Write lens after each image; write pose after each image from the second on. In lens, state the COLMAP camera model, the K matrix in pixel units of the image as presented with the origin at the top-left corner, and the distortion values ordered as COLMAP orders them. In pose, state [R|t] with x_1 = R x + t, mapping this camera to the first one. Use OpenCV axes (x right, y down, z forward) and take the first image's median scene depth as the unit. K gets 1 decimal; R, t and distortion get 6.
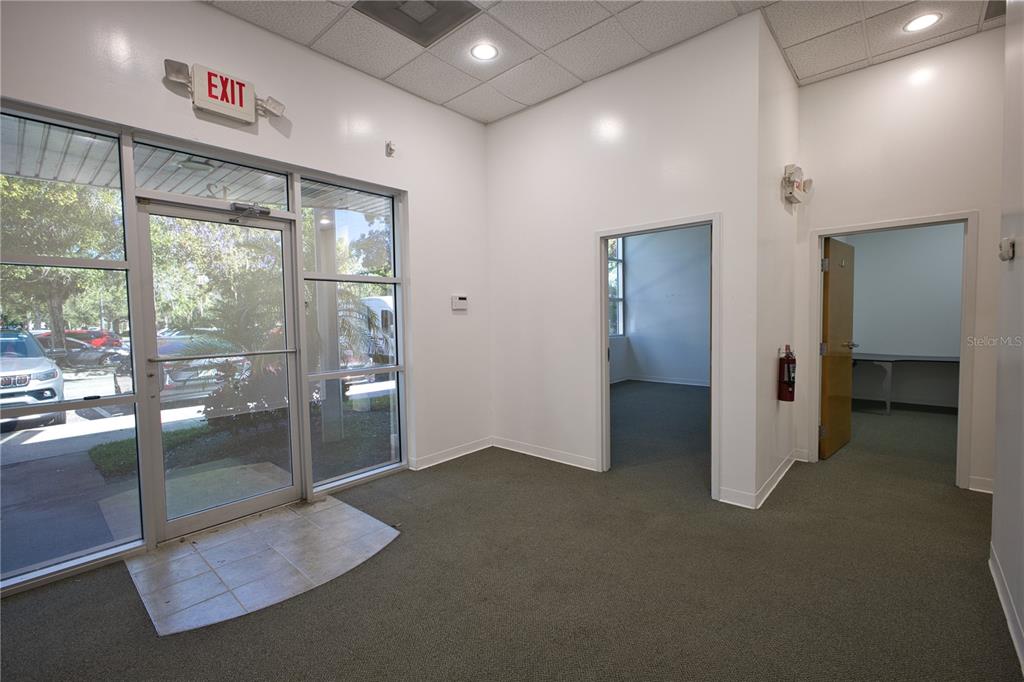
lens RADIAL K [[439.3, 0, 514.9], [0, 439.3, 340.3], [0, 0, 1]] dist [0.000795, 0.000056]
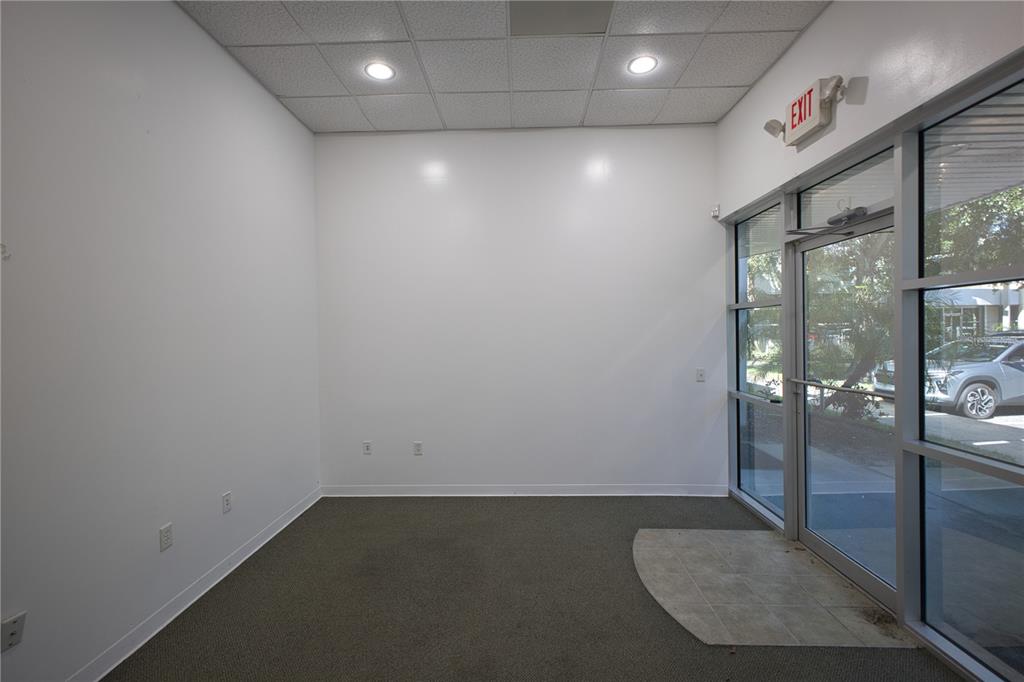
lens RADIAL K [[439.3, 0, 514.9], [0, 439.3, 340.3], [0, 0, 1]] dist [0.000795, 0.000056]
pose [[-0.747593, 0.045096, -0.662624, 0.469204], [-0.005424, 0.997244, 0.073989, -0.137103], [0.664134, 0.058908, -0.745289, 1.334301]]
